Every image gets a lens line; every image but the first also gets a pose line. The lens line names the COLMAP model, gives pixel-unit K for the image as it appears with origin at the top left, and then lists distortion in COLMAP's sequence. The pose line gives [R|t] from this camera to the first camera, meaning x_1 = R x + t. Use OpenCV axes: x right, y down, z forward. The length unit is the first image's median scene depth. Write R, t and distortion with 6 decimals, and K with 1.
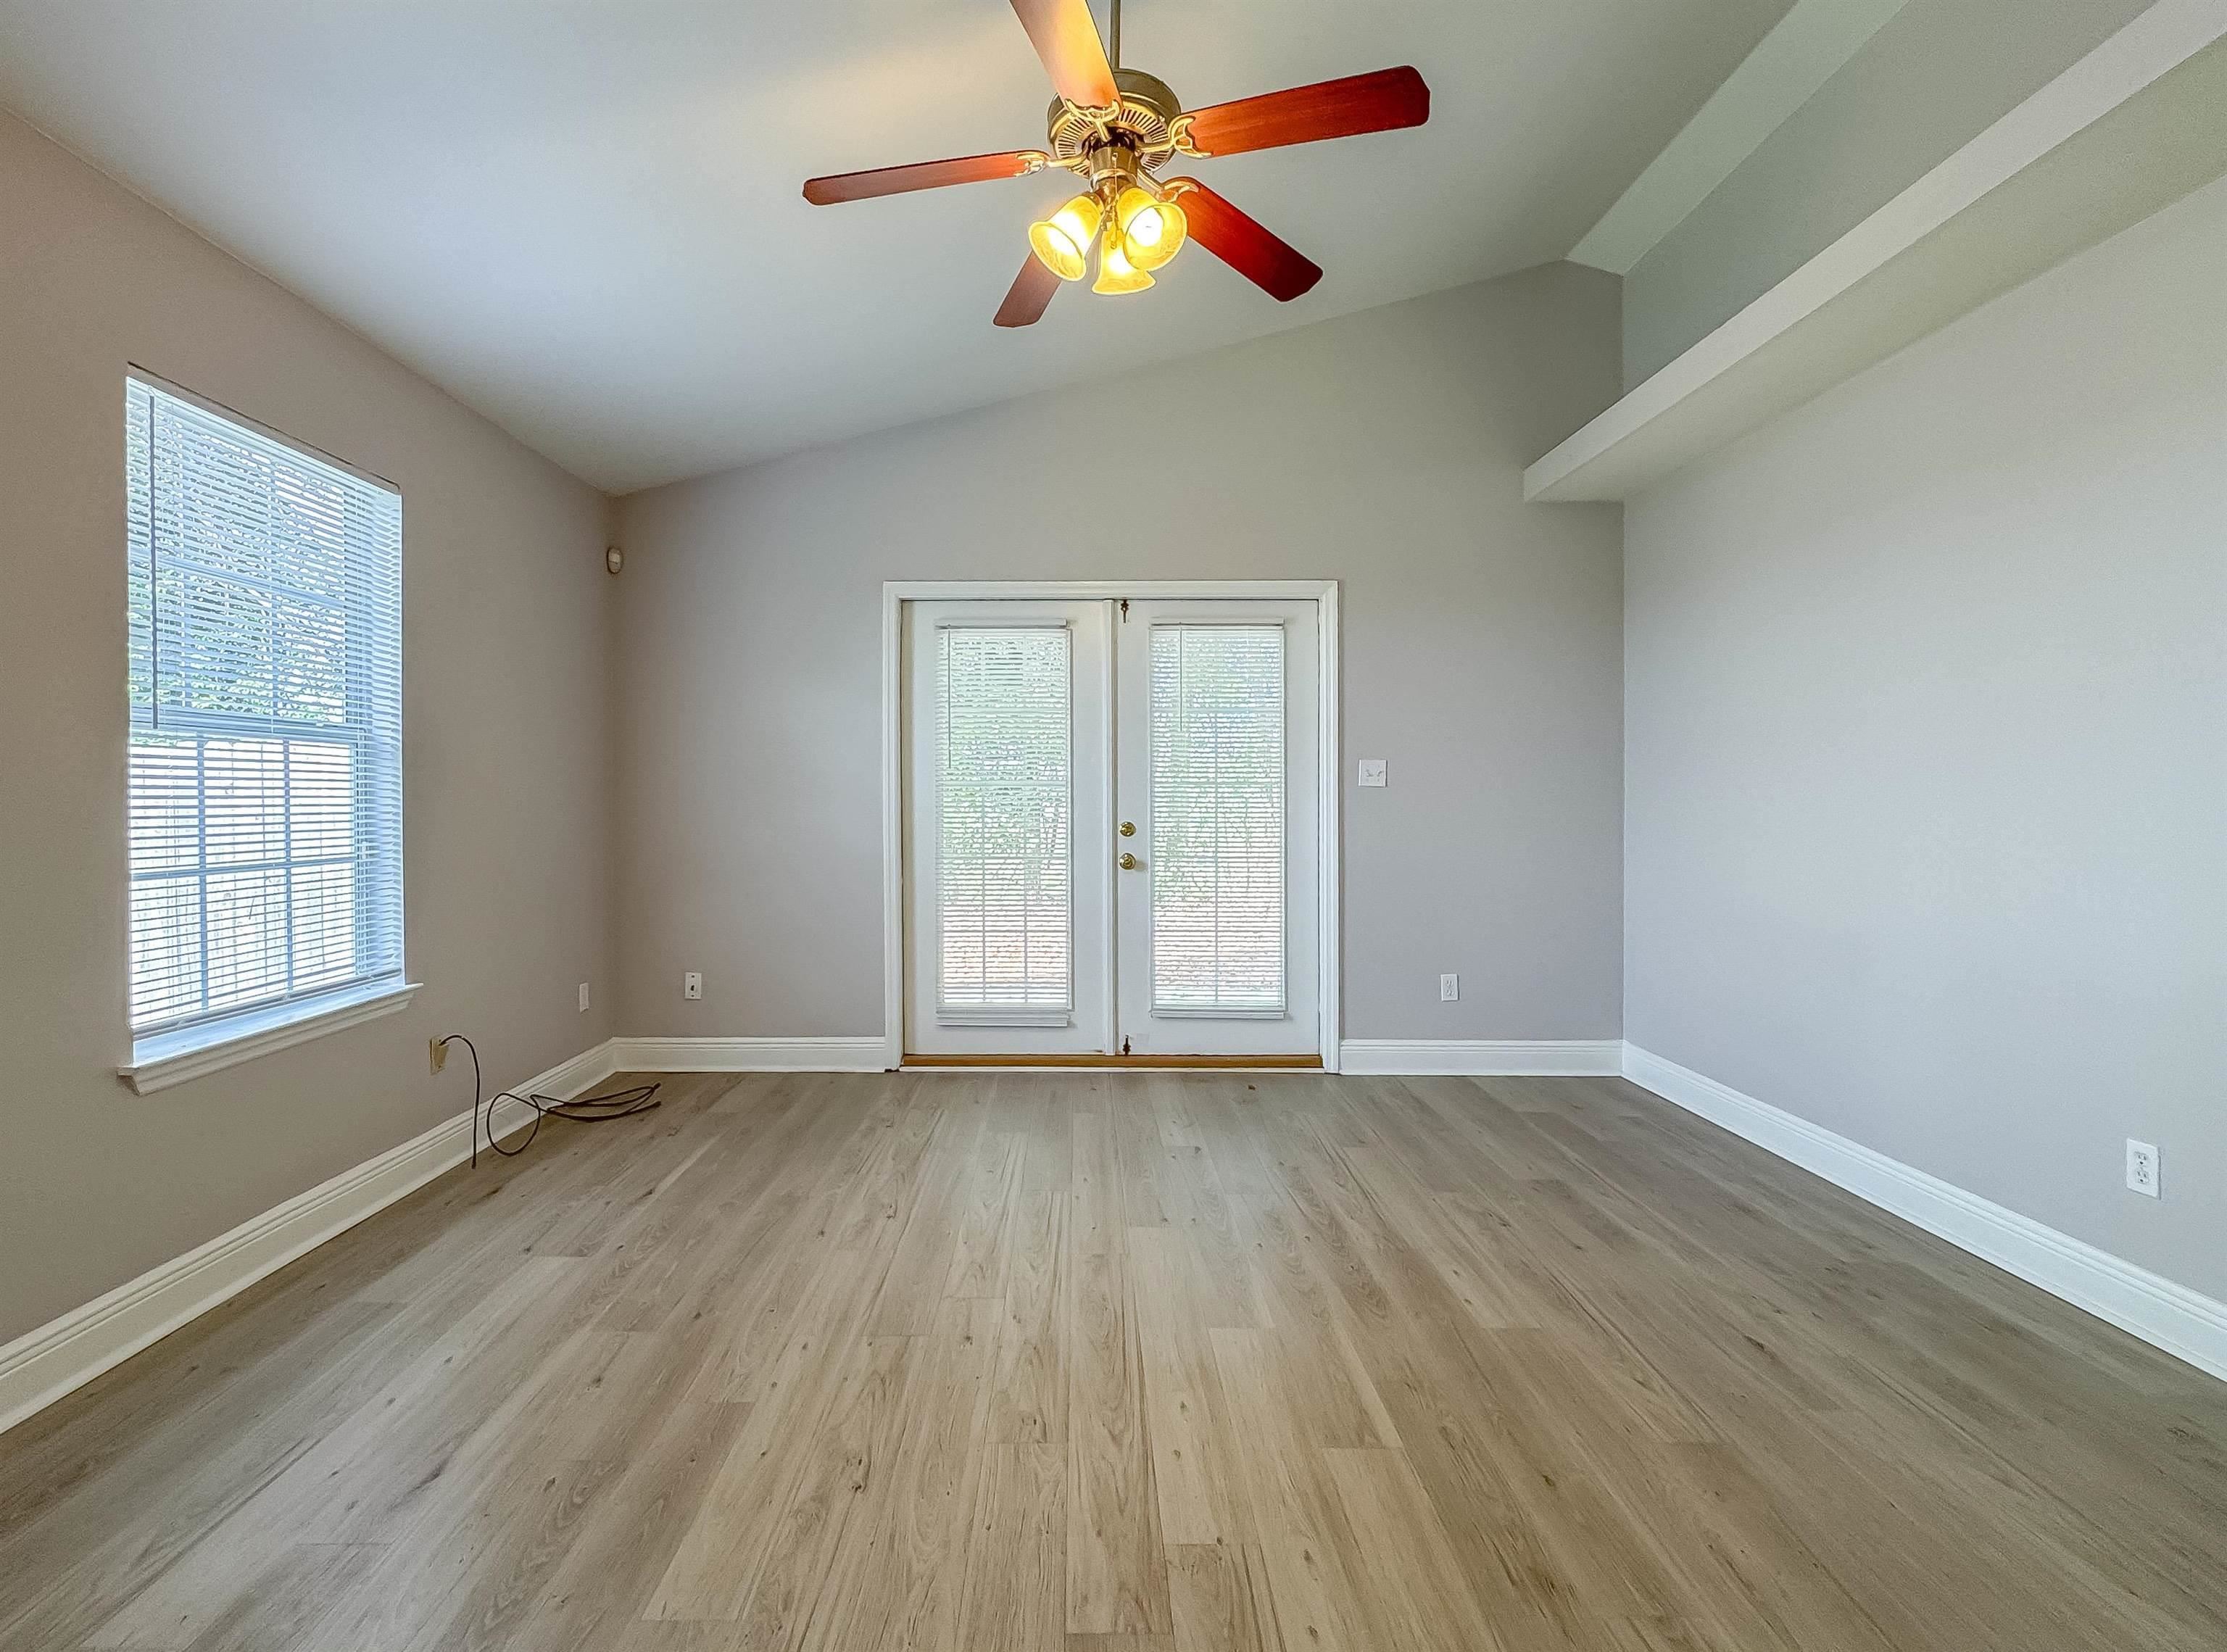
lens RADIAL K [[1042.8, 0, 1087.7], [0, 1042.8, 816.9], [0, 0, 1]] dist [-0.003165, -0.000624]
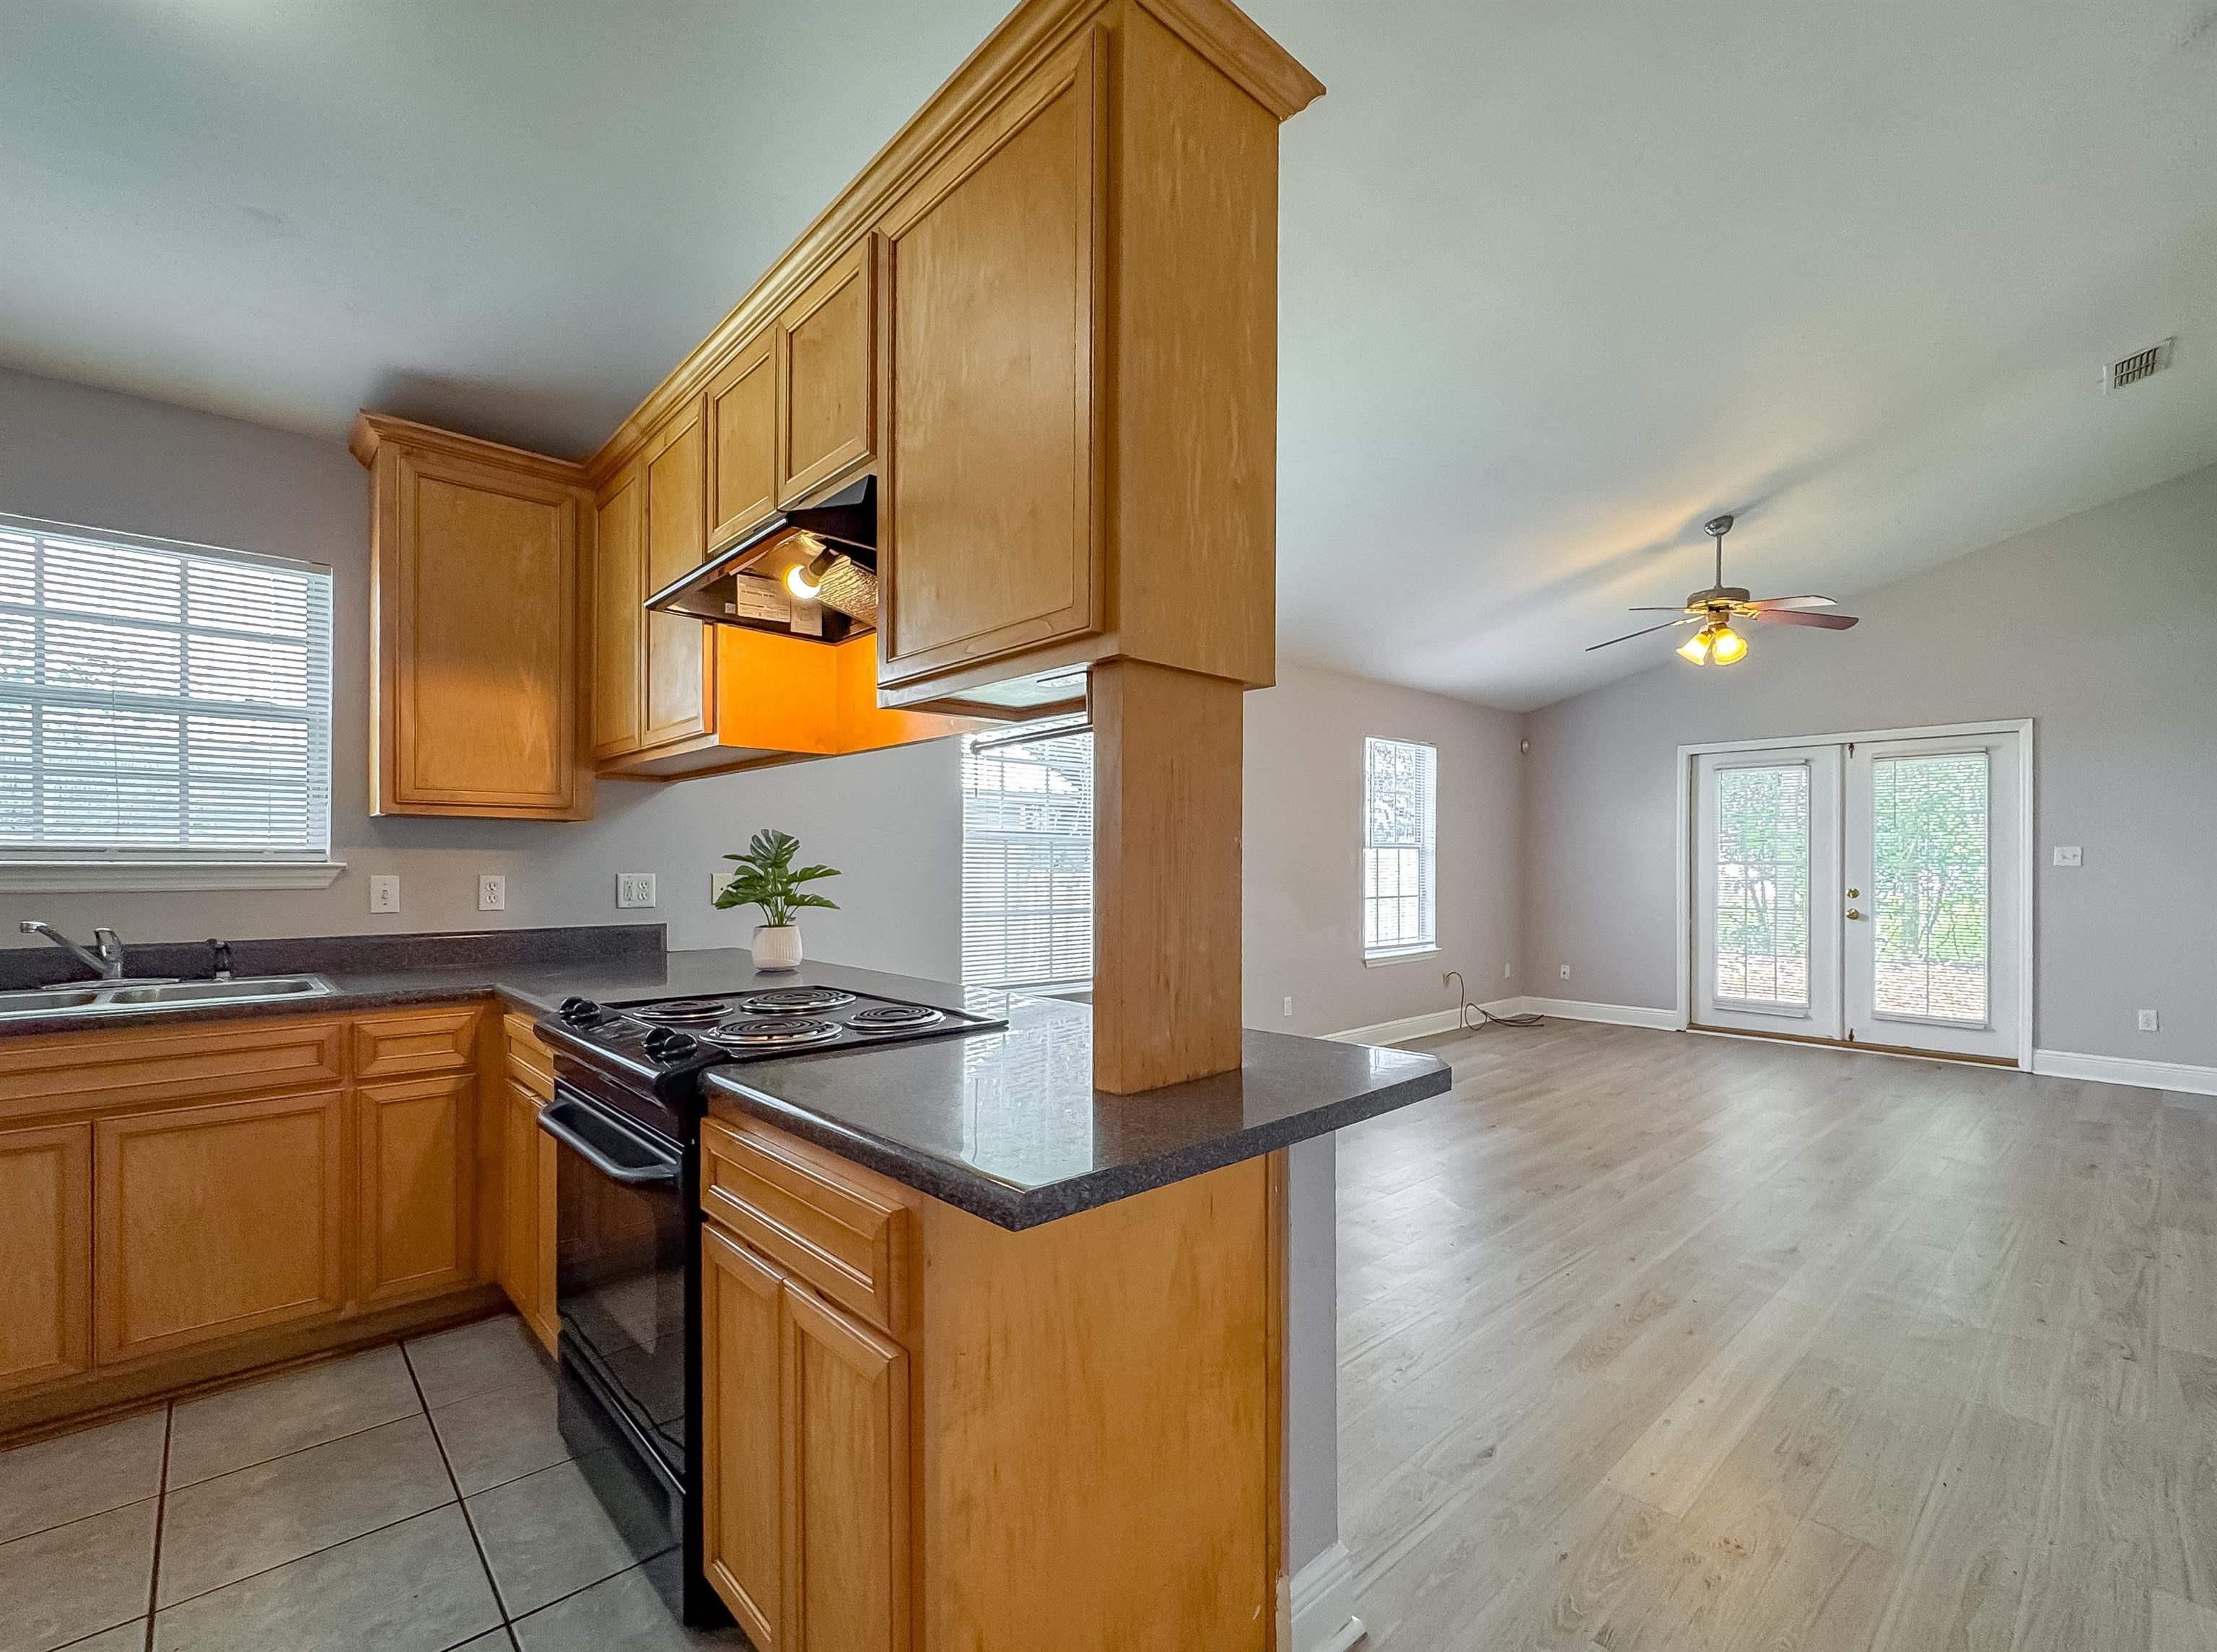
lens RADIAL K [[1024.5, 0, 1095.9], [0, 1024.5, 865.4], [0, 0, 1]] dist [-0.001825, 0.000012]
pose [[0.666718, 0.004659, -0.745295, 0.556489], [-0.013573, 0.999891, -0.005891, -0.007020], [0.745186, 0.014043, 0.666709, -1.104776]]
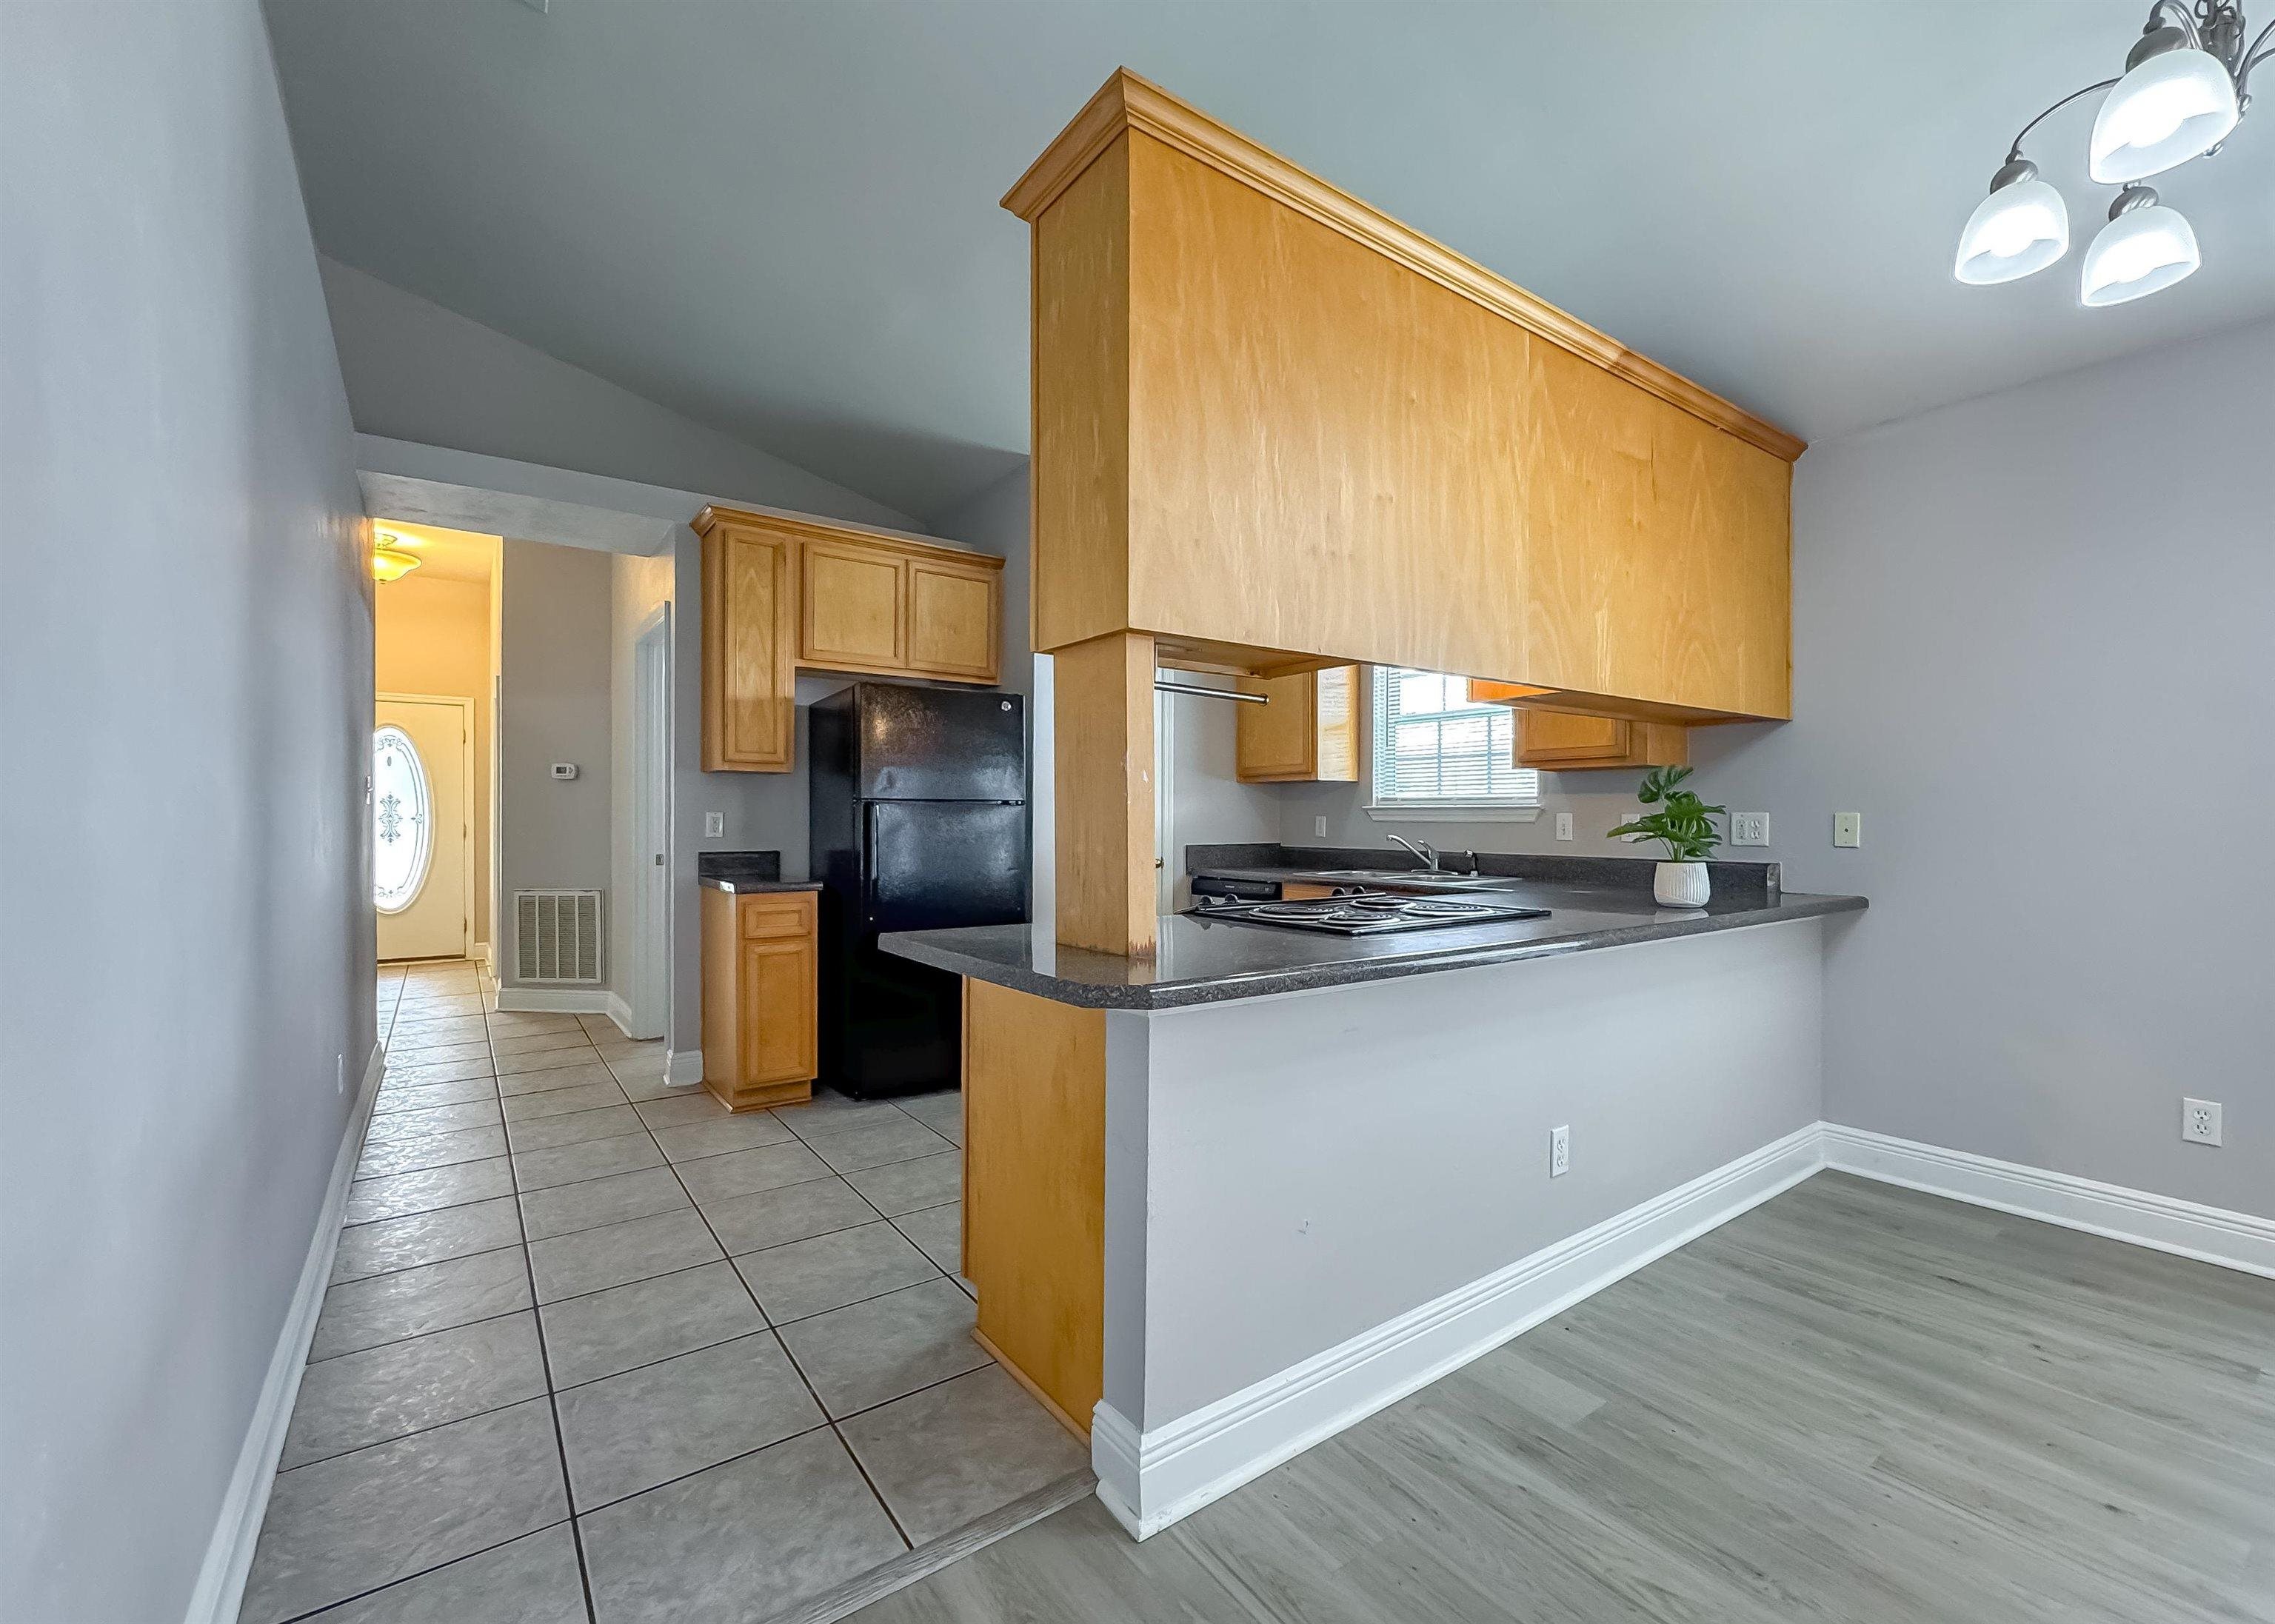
lens RADIAL K [[929.8, 0, 1175.7], [0, 929.8, 826.5], [0, 0, 1]] dist [0.000438, 0.000501]
pose [[-0.805616, 0.005228, -0.592415, 0.526748], [-0.009773, 0.999708, 0.022113, 0.000774], [0.592357, 0.023604, -0.805329, -0.256447]]
